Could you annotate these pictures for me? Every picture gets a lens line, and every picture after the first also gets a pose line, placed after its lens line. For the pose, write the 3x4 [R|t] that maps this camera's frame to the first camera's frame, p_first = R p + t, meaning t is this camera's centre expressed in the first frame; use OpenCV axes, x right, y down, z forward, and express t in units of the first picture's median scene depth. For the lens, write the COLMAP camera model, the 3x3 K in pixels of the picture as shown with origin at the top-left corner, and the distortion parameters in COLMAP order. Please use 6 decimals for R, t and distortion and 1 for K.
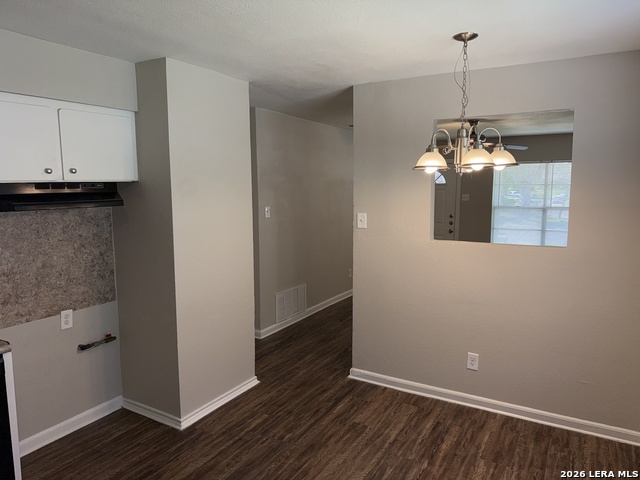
lens RADIAL K [[457.5, 0, 321.3], [0, 457.5, 241.7], [0, 0, 1]] dist [0.002705, -0.003095]
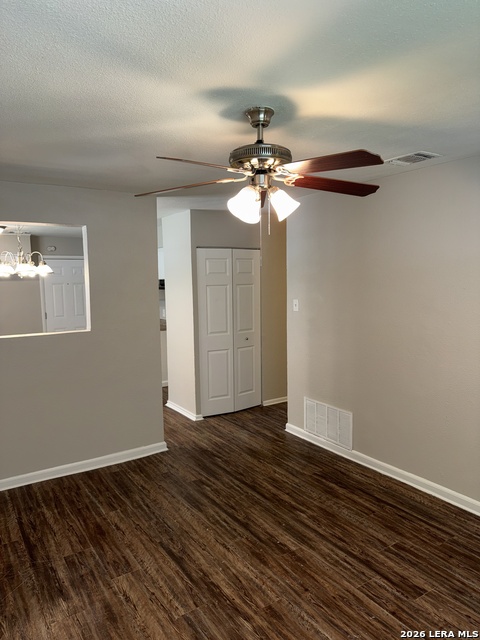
lens RADIAL K [[457.5, 0, 238.3], [0, 457.5, 319.0], [0, 0, 1]] dist [0.002705, -0.003095]
pose [[-0.468214, 0.094750, -0.878520, 0.781335], [-0.088958, 0.984128, 0.153551, -0.173429], [0.879126, 0.150047, -0.452354, 1.345933]]
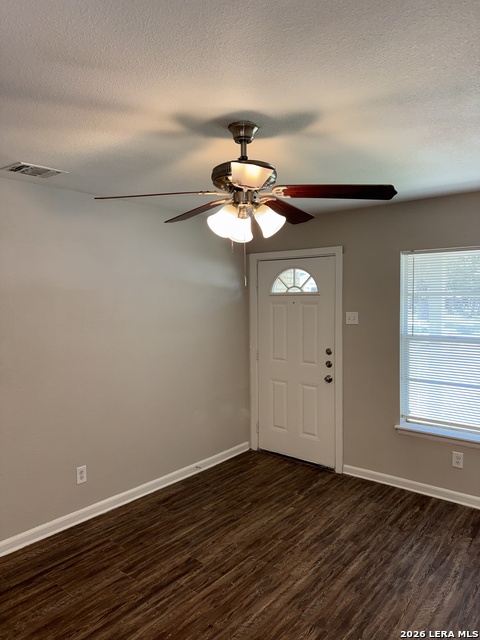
lens RADIAL K [[457.5, 0, 235.8], [0, 457.5, 323.8], [0, 0, 1]] dist [0.002705, -0.003095]
pose [[0.983737, 0.008479, -0.179414, 0.317325], [-0.018476, 0.998363, -0.054127, -0.075601], [0.178662, 0.056562, 0.982283, 0.520824]]
